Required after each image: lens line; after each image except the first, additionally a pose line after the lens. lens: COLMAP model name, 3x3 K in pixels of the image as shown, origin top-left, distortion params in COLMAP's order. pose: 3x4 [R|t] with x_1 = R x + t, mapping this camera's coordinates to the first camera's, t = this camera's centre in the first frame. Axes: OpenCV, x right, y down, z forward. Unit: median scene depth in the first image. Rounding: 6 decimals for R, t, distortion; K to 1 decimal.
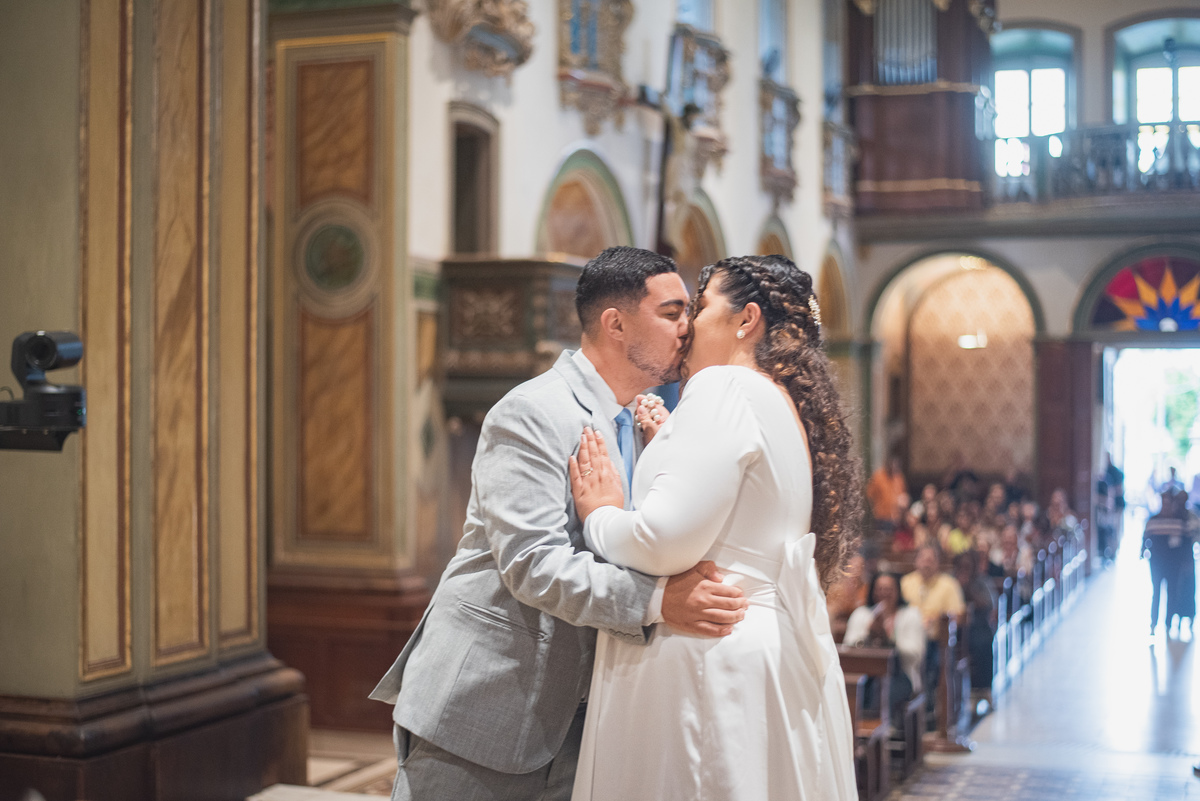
lens RADIAL K [[1803.0, 0, 602.5], [0, 1803.0, 401.3], [0, 0, 1]] dist [-0.106259, 0.039922]
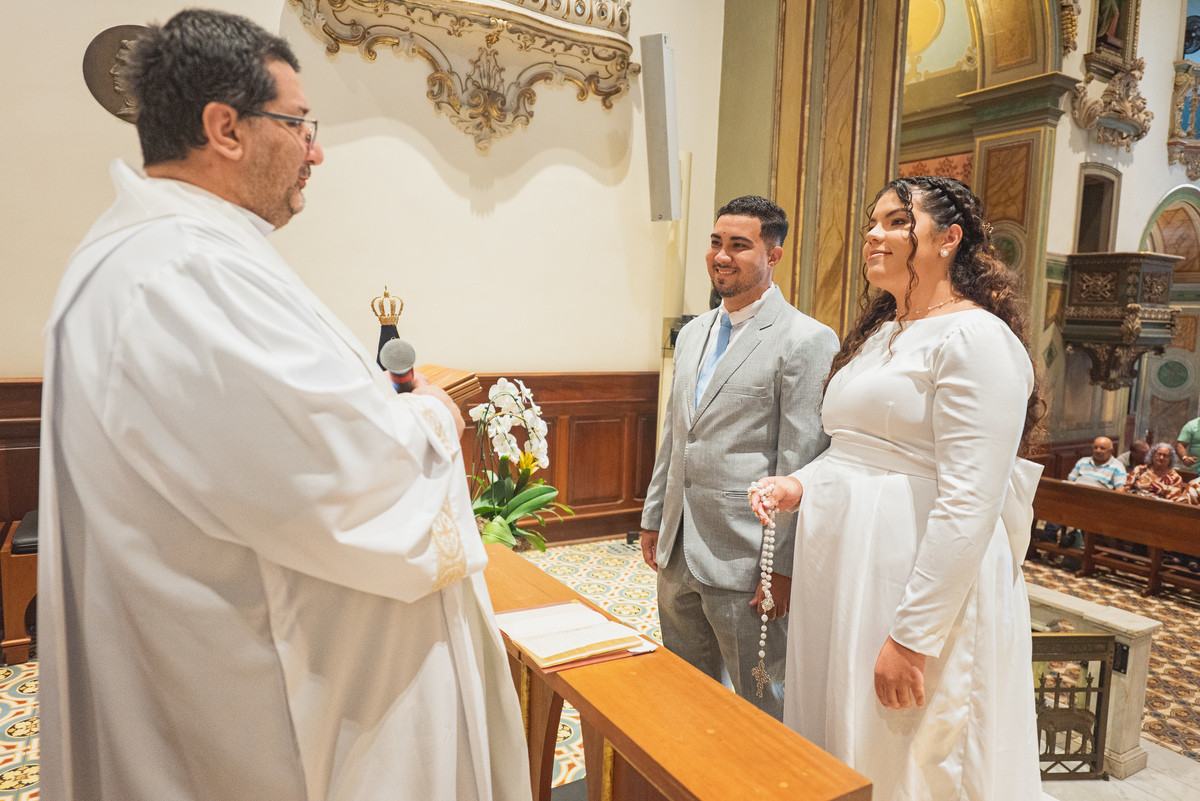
lens RADIAL K [[797.6, 0, 614.3], [0, 797.6, 399.0], [0, 0, 1]] dist [-0.000677, 0.000732]
pose [[0.786279, 0.087120, -0.611699, 0.053129], [-0.034507, 0.994656, 0.097306, 0.001374], [0.616908, -0.055402, 0.785083, 0.099622]]
